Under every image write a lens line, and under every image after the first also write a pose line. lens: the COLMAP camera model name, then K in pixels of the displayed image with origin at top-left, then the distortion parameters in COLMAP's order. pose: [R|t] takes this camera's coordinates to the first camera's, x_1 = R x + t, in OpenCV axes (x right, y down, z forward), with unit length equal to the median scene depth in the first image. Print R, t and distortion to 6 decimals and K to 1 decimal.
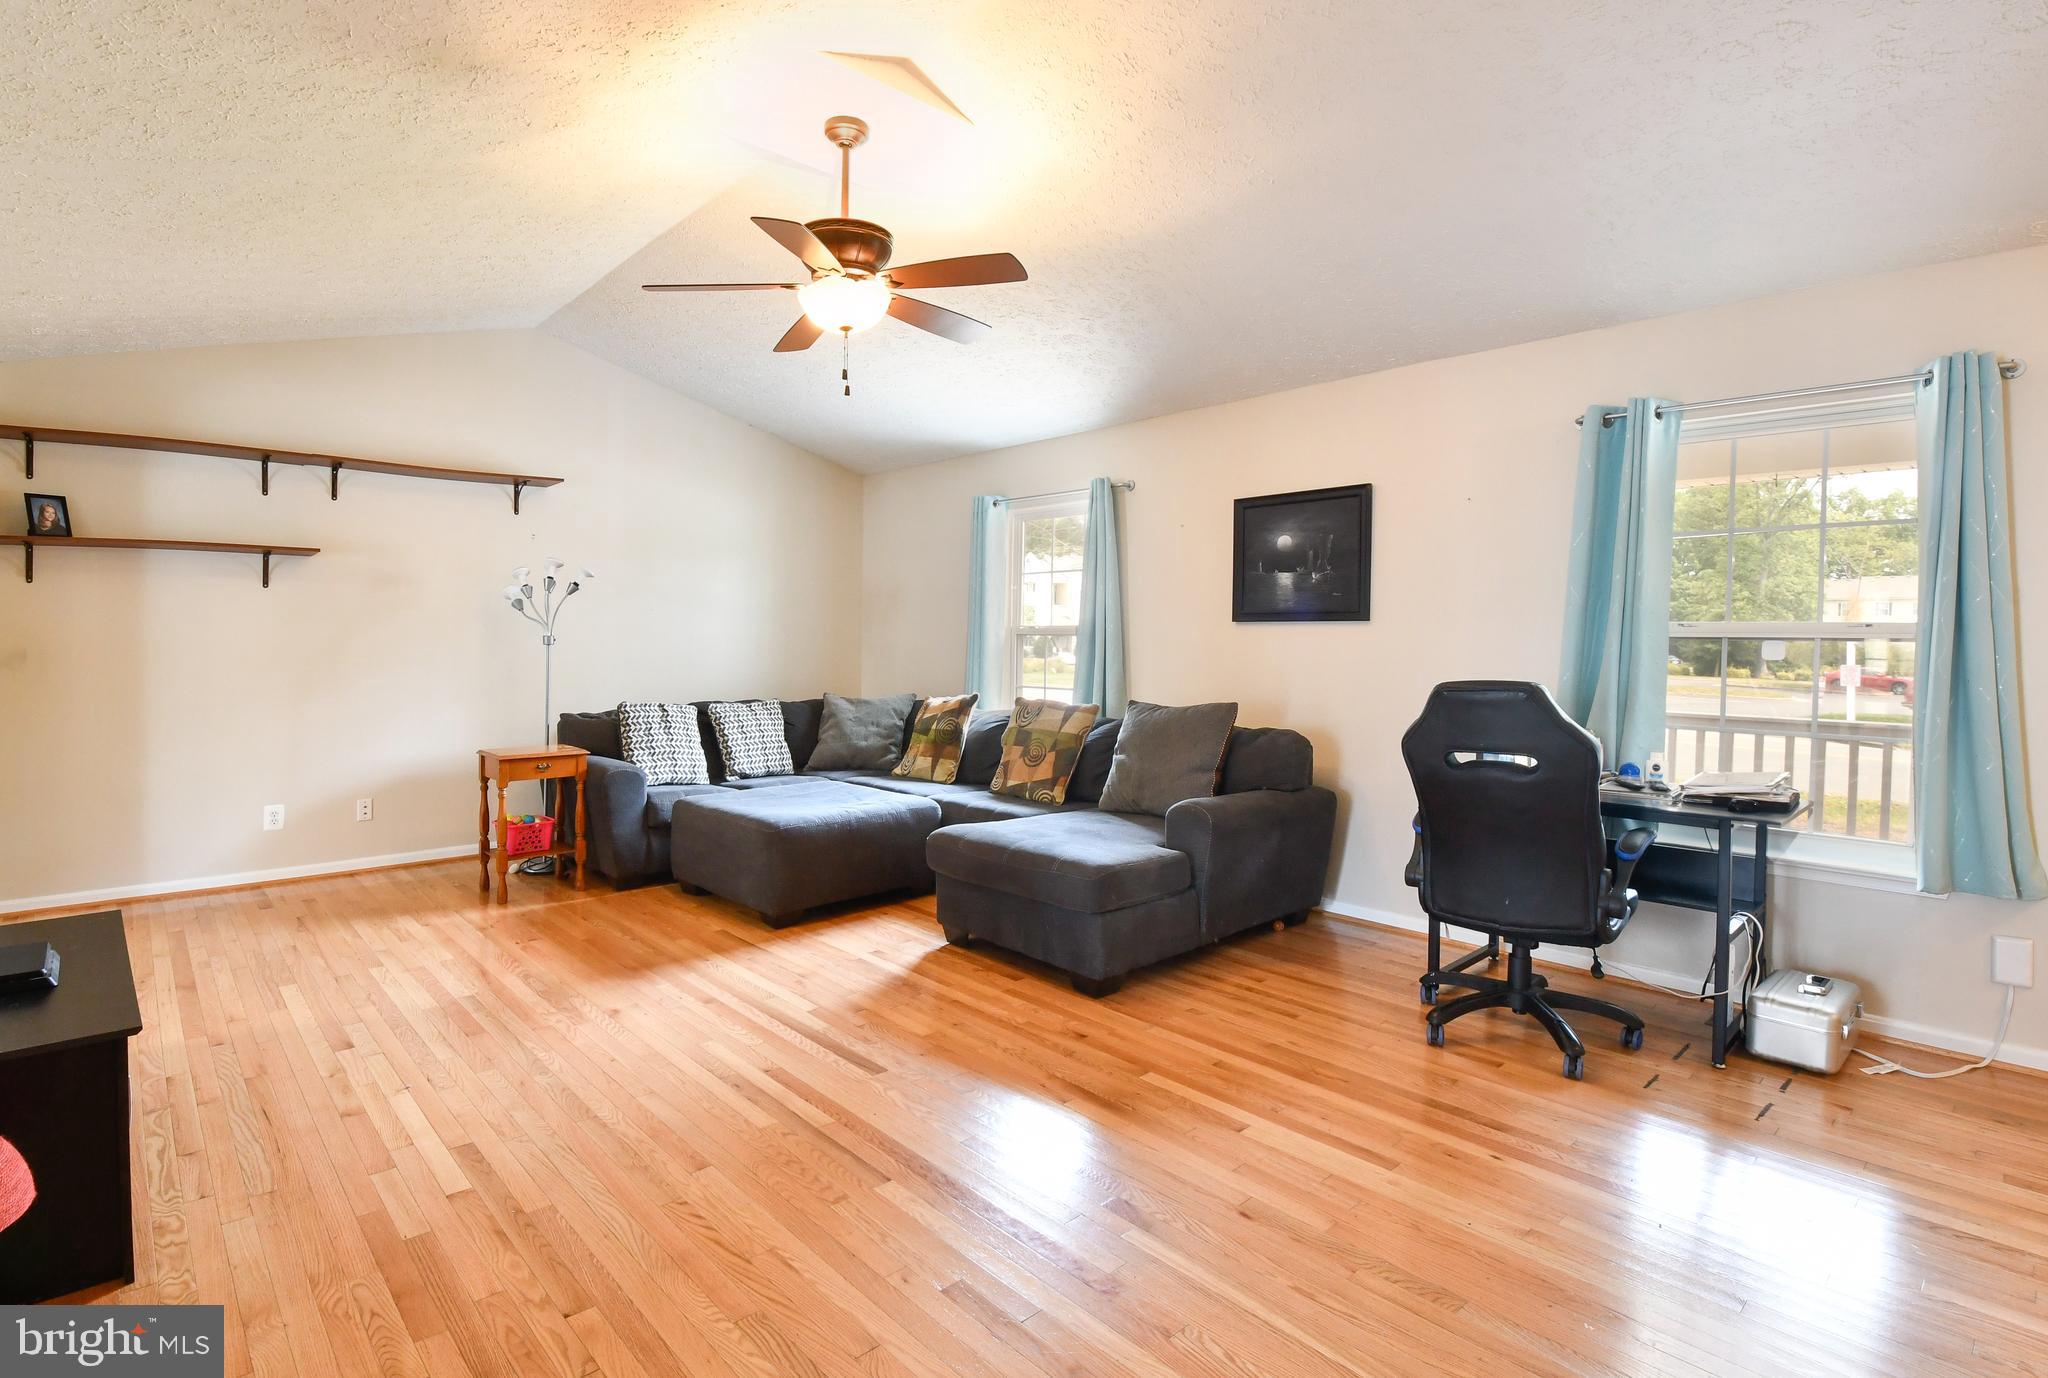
lens RADIAL K [[991.5, 0, 962.3], [0, 991.5, 666.2], [0, 0, 1]] dist [0.036714, -0.038014]
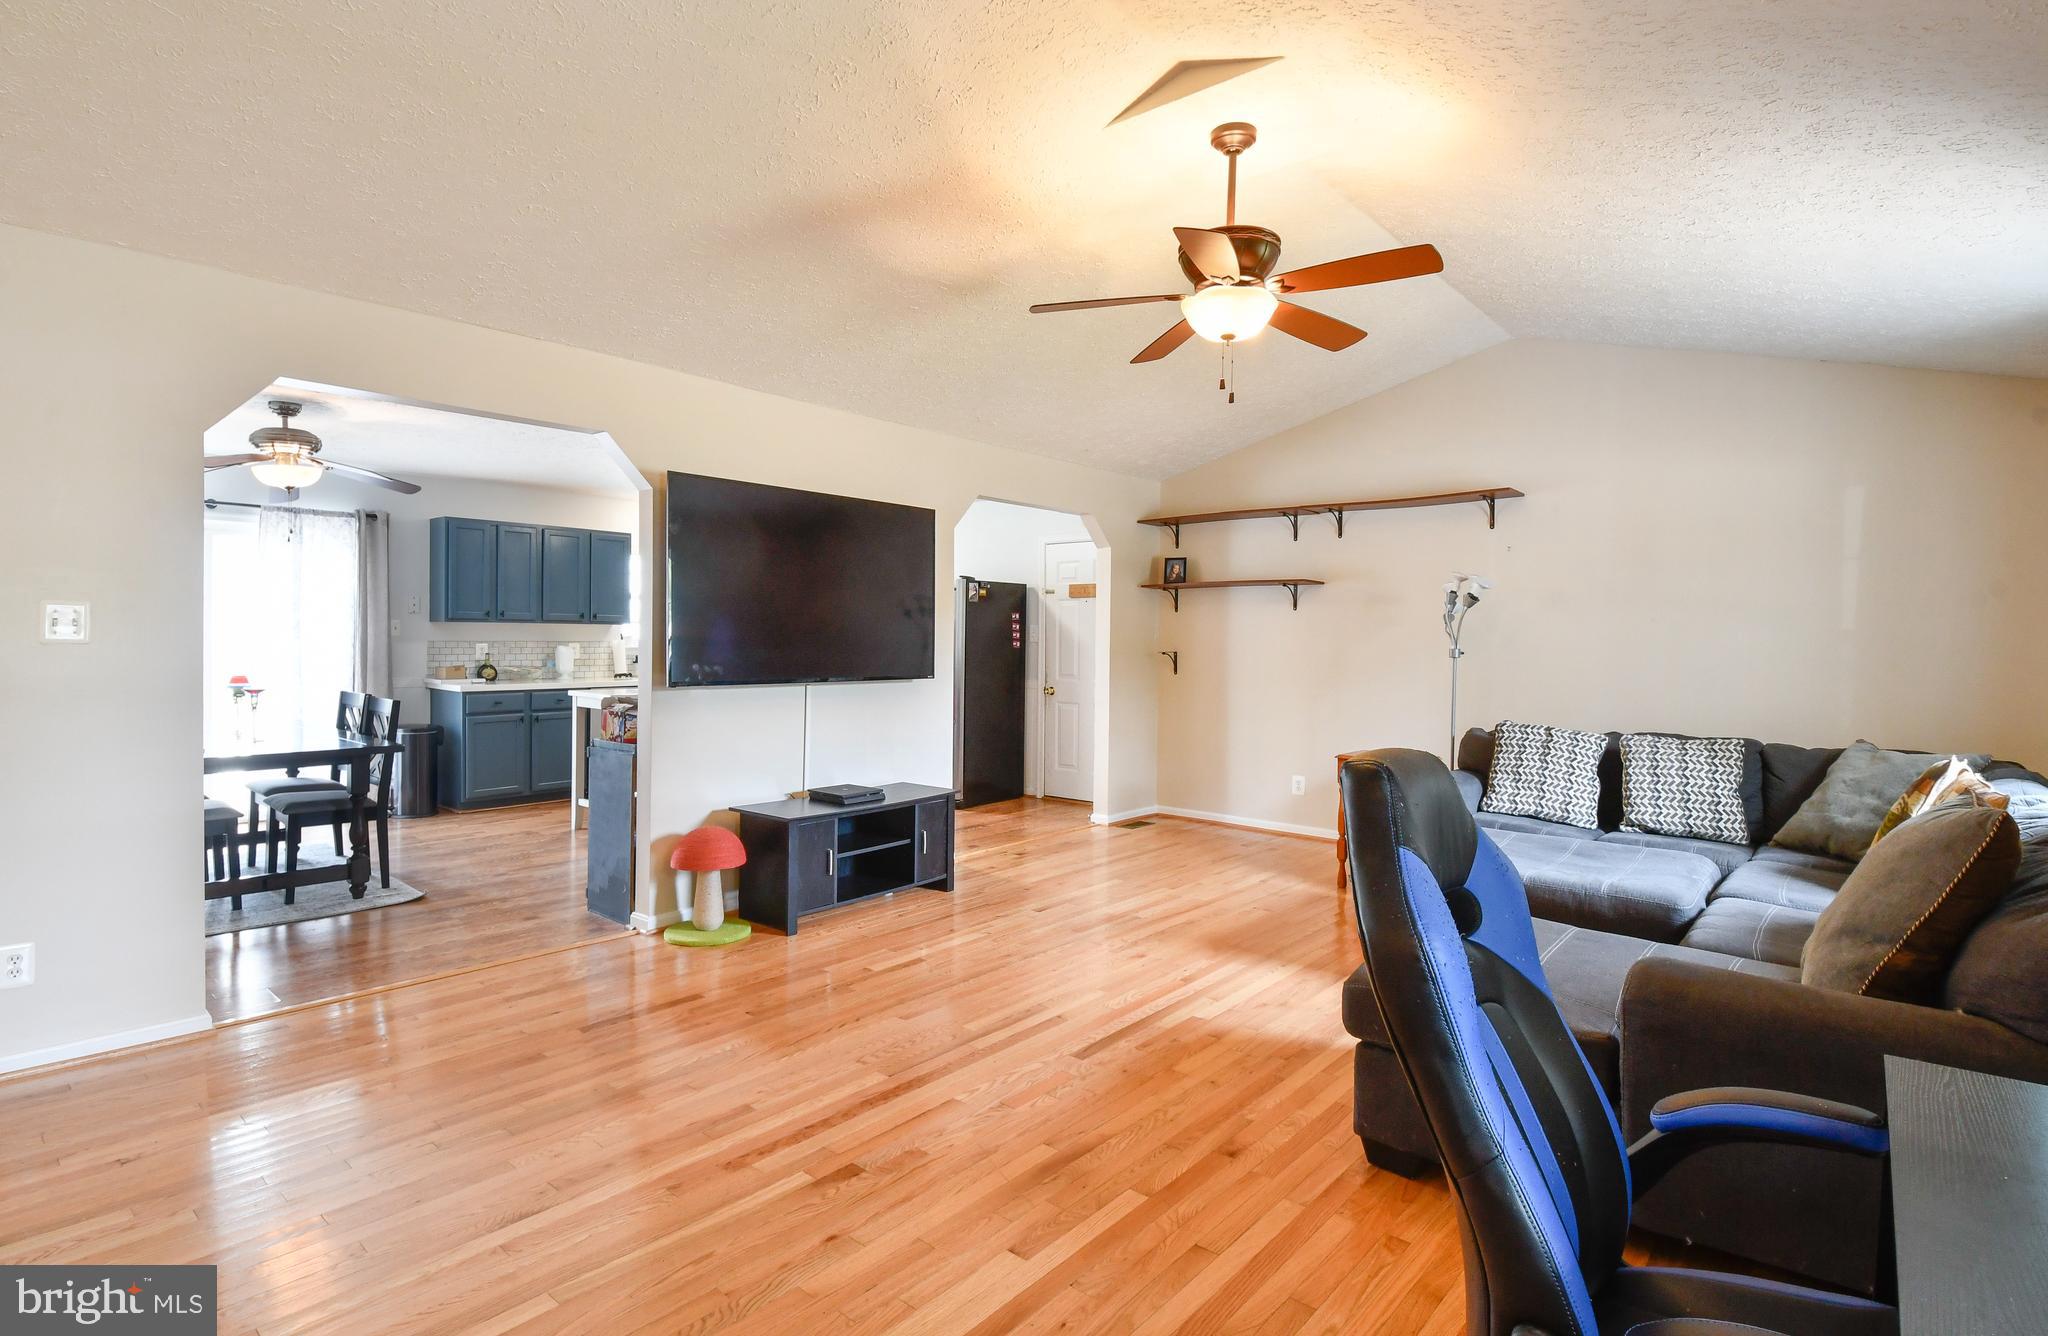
lens RADIAL K [[986.1, 0, 1009.4], [0, 986.1, 655.6], [0, 0, 1]] dist [0.015870, -0.023911]
pose [[0.158590, 0.015852, -0.987217, 0.592349], [-0.039736, 0.999164, 0.009661, -0.018499], [0.986545, 0.037695, 0.159087, 0.467685]]
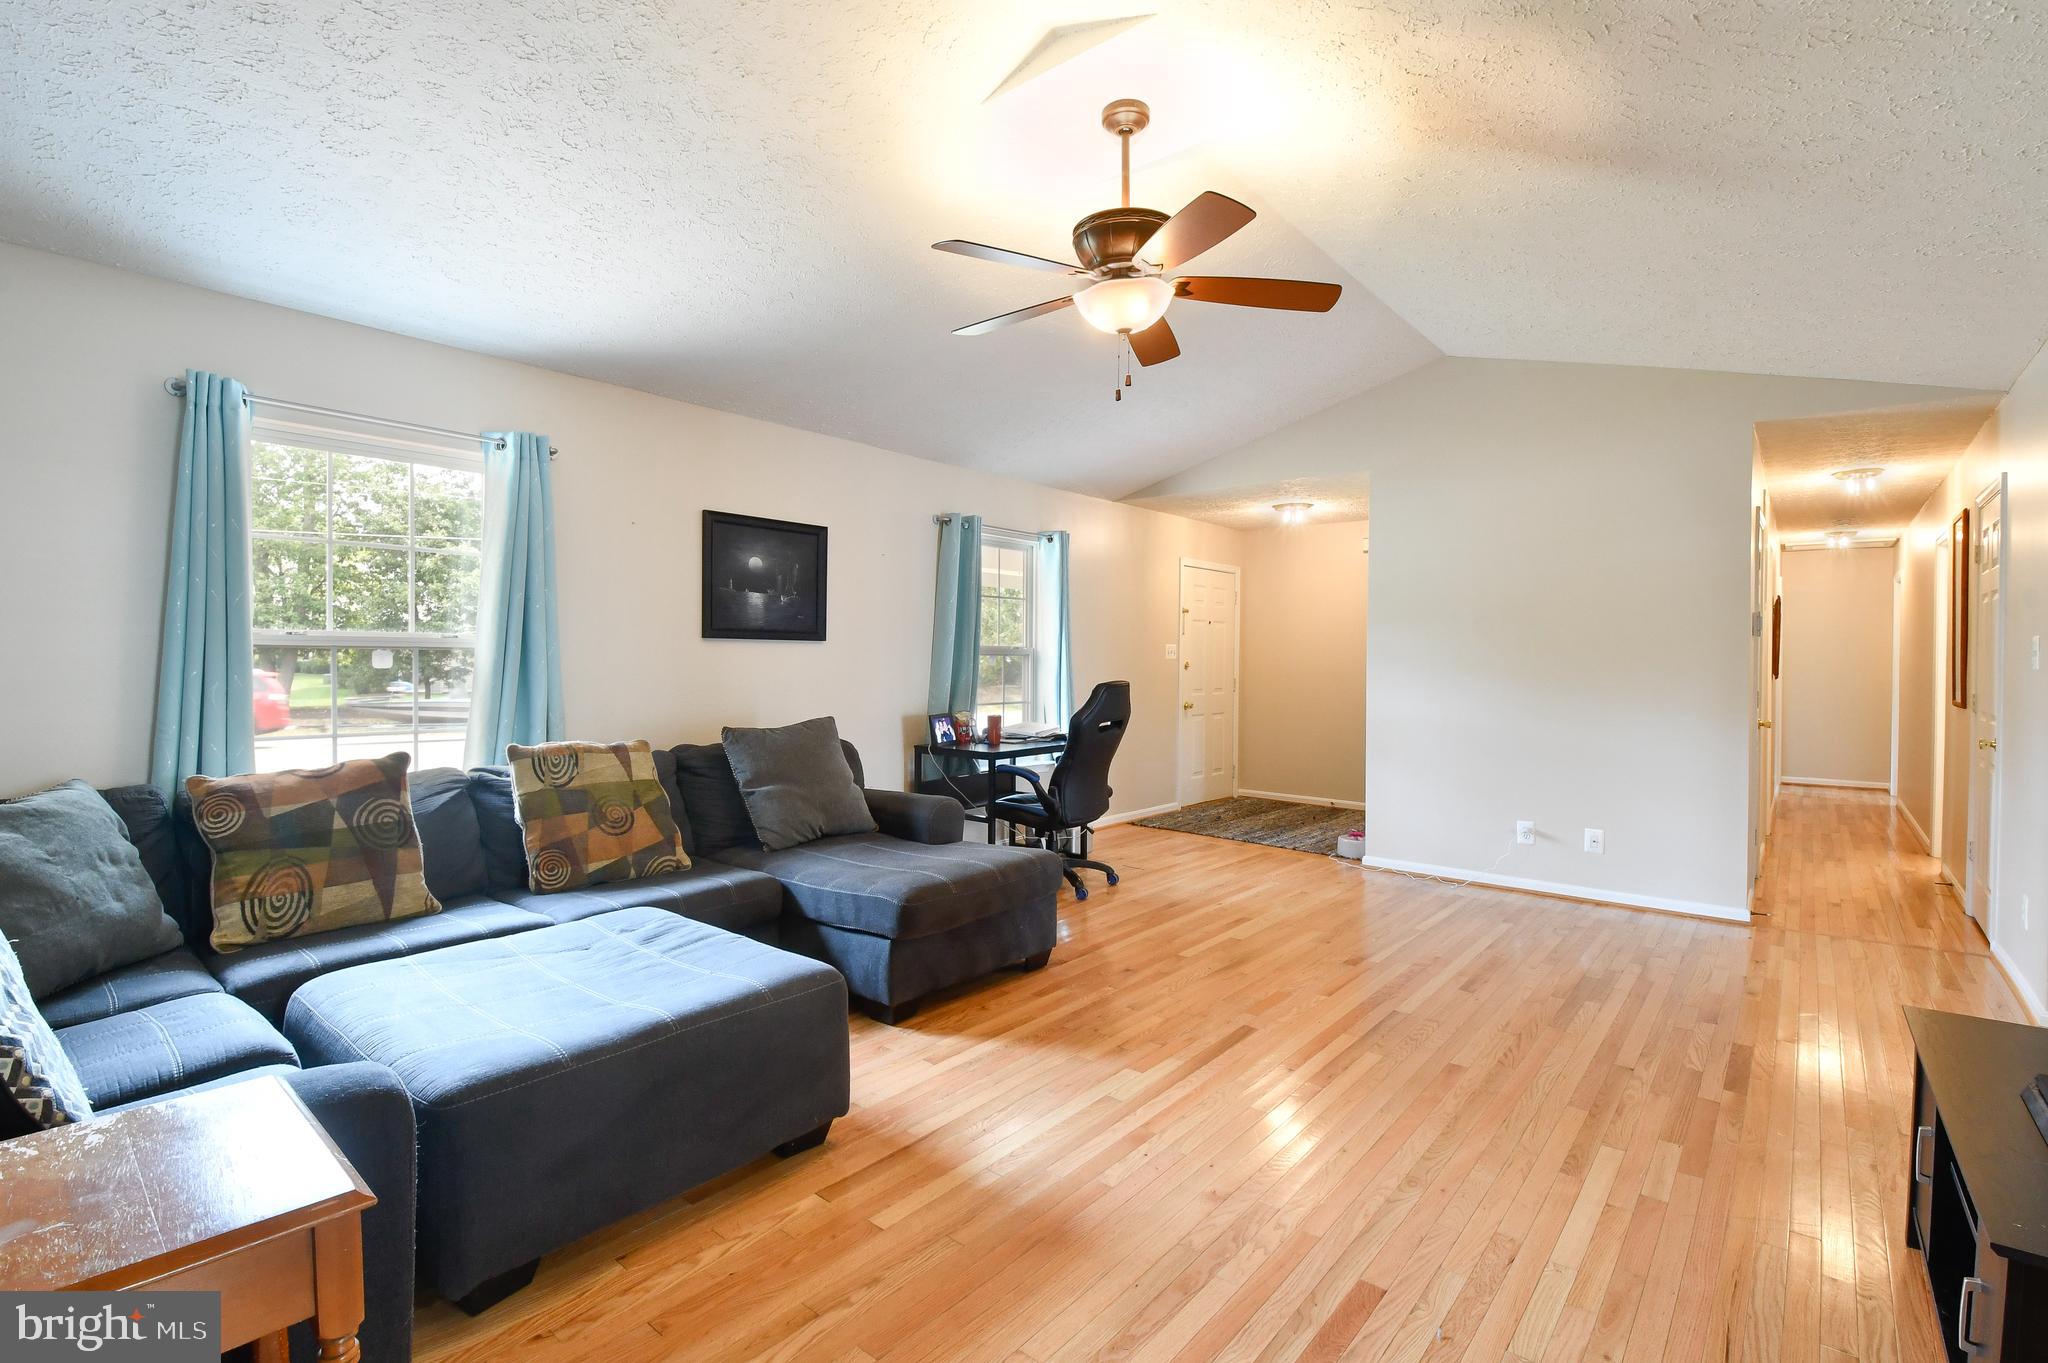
lens RADIAL K [[960.4, 0, 1005.9], [0, 960.4, 663.1], [0, 0, 1]] dist [-0.003545, -0.000769]
pose [[-0.157946, -0.013259, 0.987359, -0.729793], [0.017638, 0.999712, 0.016246, -0.032129], [-0.987290, 0.019981, -0.157666, 0.917547]]
